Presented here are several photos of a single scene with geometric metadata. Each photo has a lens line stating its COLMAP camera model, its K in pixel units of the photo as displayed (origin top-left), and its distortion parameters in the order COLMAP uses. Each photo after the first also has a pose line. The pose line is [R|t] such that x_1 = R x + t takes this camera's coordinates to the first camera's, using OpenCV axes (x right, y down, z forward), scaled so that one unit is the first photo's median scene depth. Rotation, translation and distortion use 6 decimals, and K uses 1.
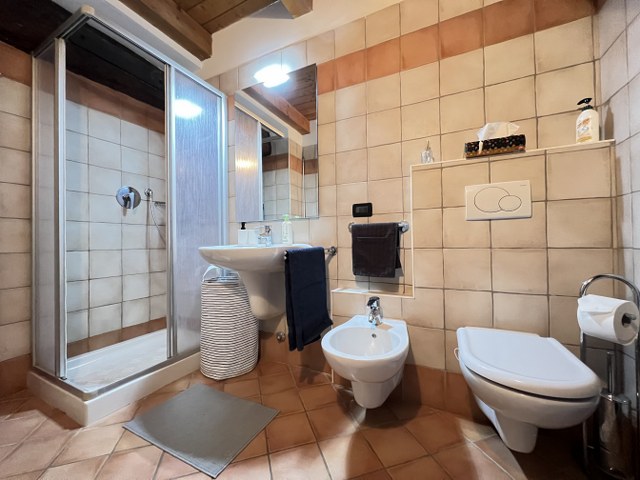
lens RADIAL K [[255.6, 0, 319.0], [0, 255.6, 239.3], [0, 0, 1]] dist [-0.000529, -0.000310]
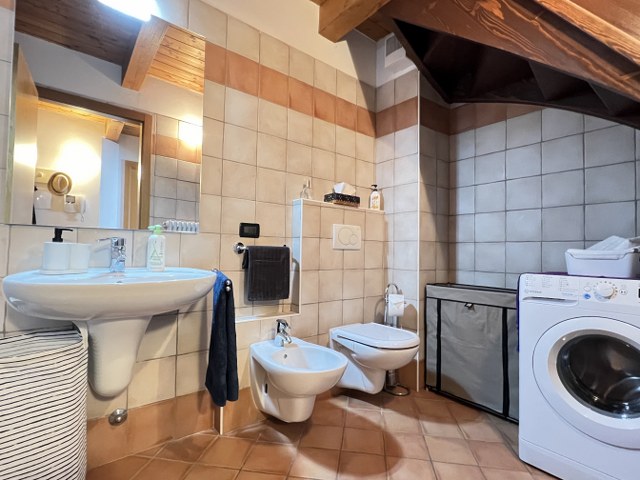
lens RADIAL K [[317.7, 0, 320.3], [0, 317.7, 240.5], [0, 0, 1]] dist [0.001228, 0.000889]
pose [[0.429316, 0.052971, 0.901599, -0.922400], [-0.034251, 0.998515, -0.042356, -0.044377], [-0.902505, -0.012696, 0.430493, 0.321621]]
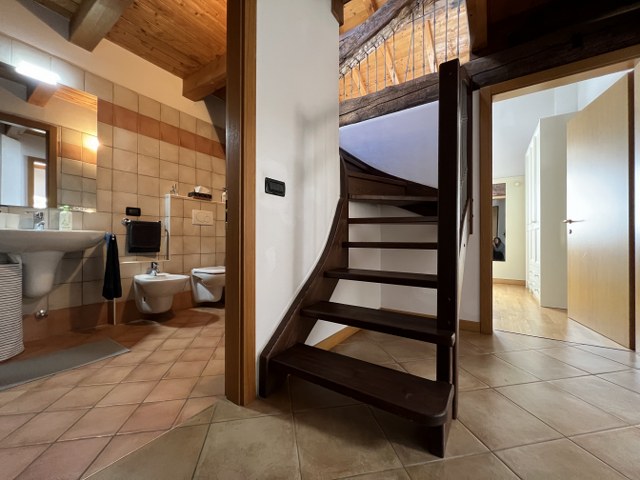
lens RADIAL K [[255.6, 0, 320.1], [0, 255.6, 239.5], [0, 0, 1]] dist [-0.000529, -0.000310]
pose [[0.131301, 0.021493, 0.991110, -1.518519], [-0.013760, 0.999708, -0.019856, 0.091475], [-0.991247, -0.011030, 0.131558, -0.449556]]
